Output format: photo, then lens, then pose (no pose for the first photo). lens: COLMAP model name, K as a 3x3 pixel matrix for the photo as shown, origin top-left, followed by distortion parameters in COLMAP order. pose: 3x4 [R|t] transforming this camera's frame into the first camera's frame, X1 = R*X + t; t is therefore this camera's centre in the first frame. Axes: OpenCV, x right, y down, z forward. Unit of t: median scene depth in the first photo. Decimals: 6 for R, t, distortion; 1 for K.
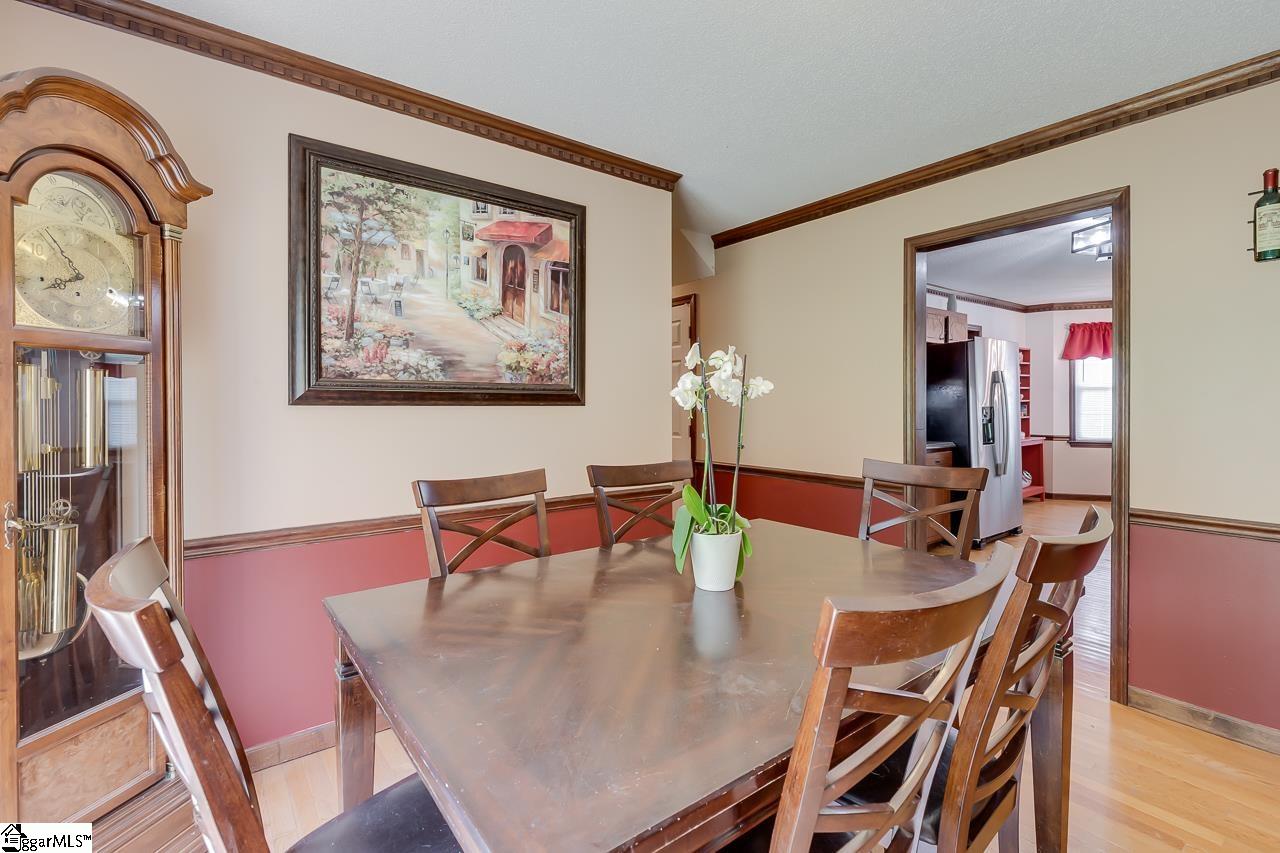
lens RADIAL K [[582.1, 0, 643.2], [0, 582.1, 409.8], [0, 0, 1]] dist [0.003892, -0.000158]
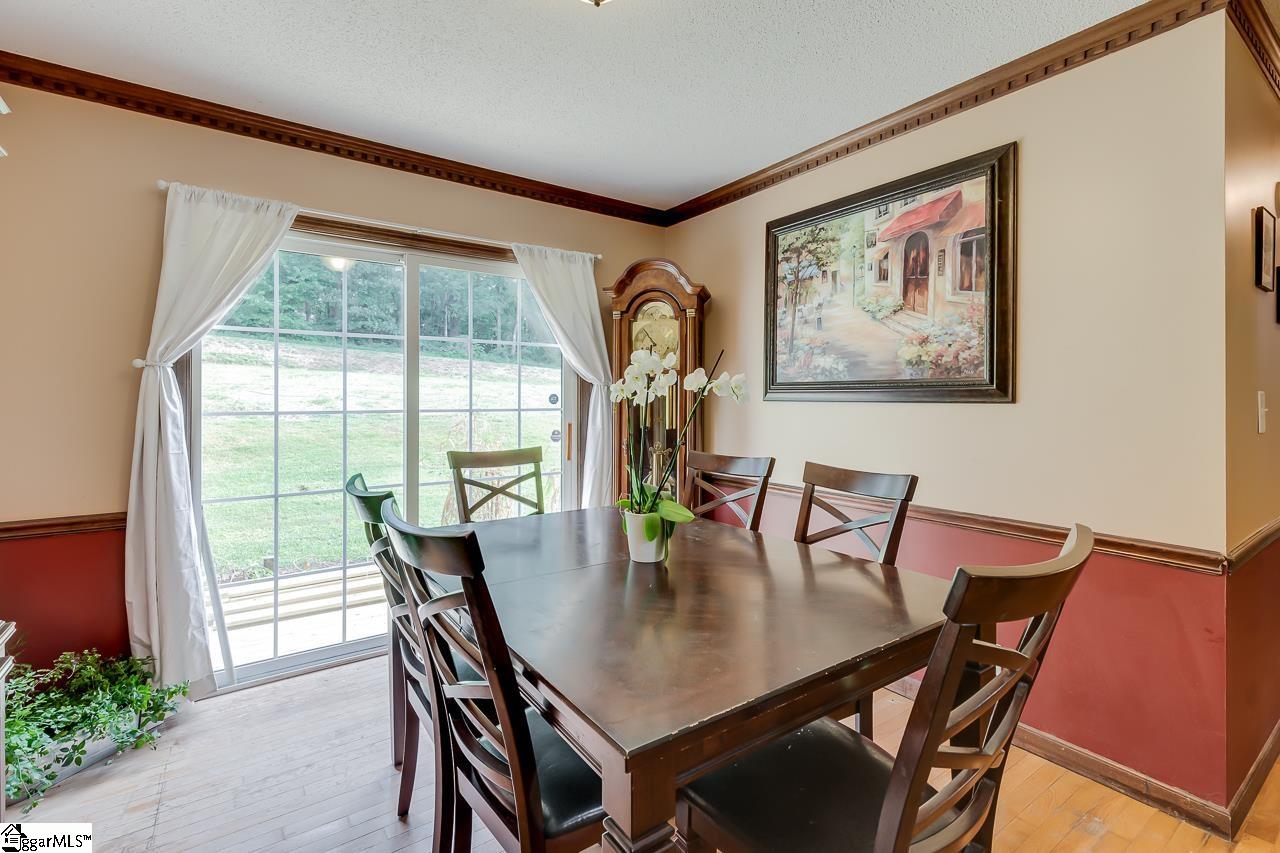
lens RADIAL K [[582.1, 0, 643.2], [0, 582.1, 409.8], [0, 0, 1]] dist [0.003892, -0.000158]
pose [[-0.041307, 0.015606, -0.999025, 0.776251], [-0.013023, 0.999785, 0.016156, -0.004937], [0.999062, 0.013678, -0.041095, 0.620932]]
